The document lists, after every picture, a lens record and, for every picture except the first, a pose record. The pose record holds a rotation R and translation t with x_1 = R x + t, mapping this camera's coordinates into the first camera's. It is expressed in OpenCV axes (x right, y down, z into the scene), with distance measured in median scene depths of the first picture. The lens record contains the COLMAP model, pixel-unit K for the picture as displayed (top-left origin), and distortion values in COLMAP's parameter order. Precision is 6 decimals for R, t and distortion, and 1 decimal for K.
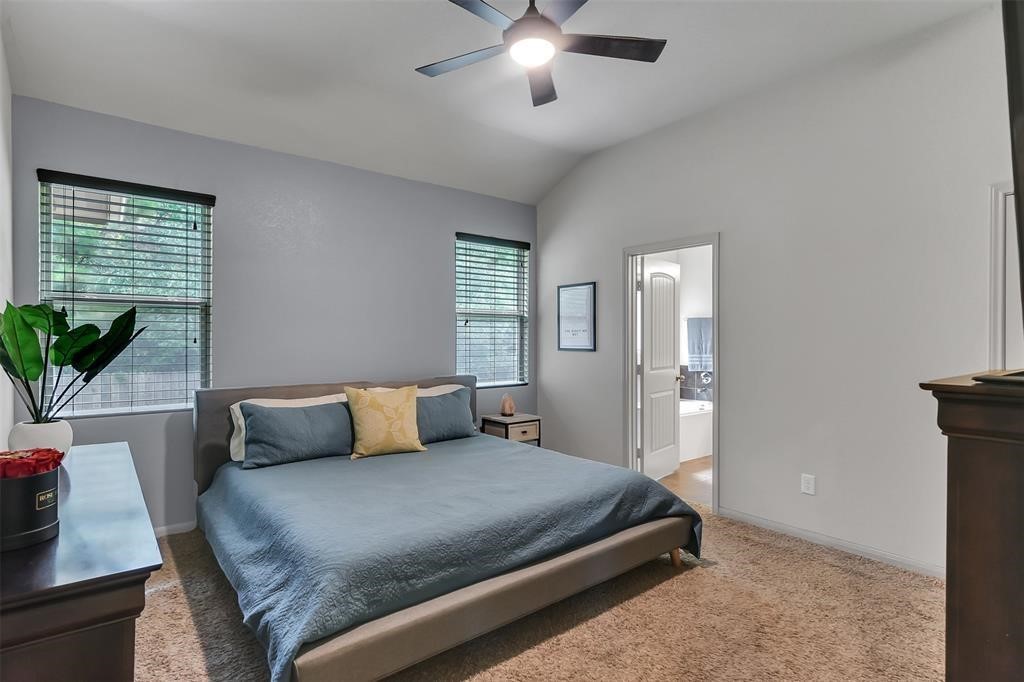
lens RADIAL K [[517.5, 0, 506.6], [0, 517.5, 339.9], [0, 0, 1]] dist [0.004057, 0.000366]
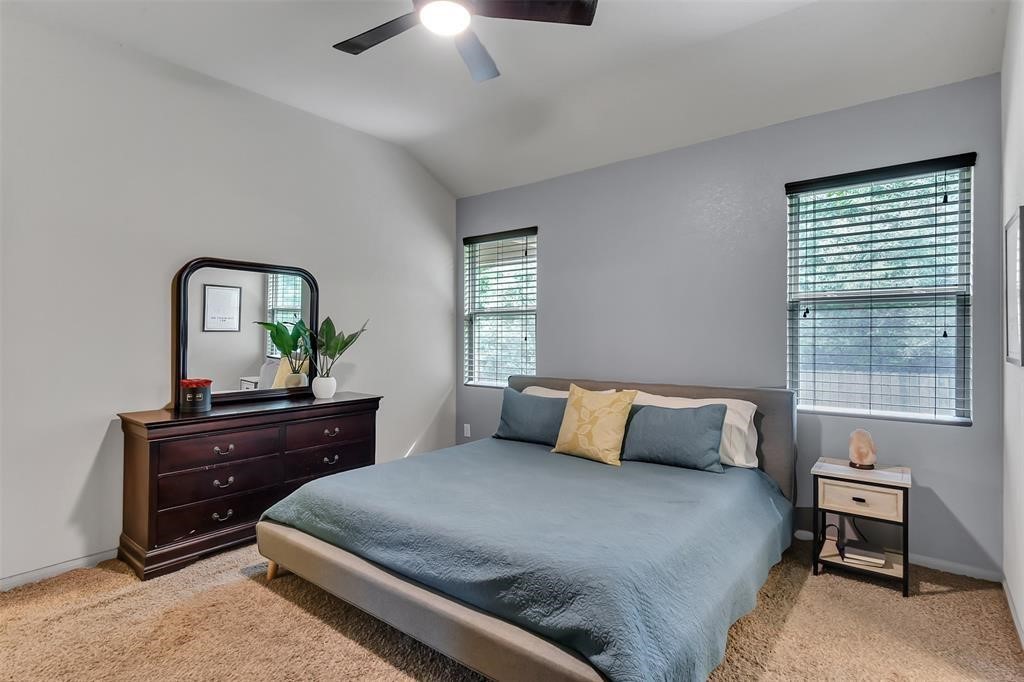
lens RADIAL K [[517.5, 0, 505.4], [0, 517.5, 336.5], [0, 0, 1]] dist [0.004057, 0.000366]
pose [[0.219010, 0.002079, -0.975720, 0.687011], [0.001589, 0.999996, 0.002487, -0.007420], [0.975721, -0.002096, 0.219006, 0.654918]]
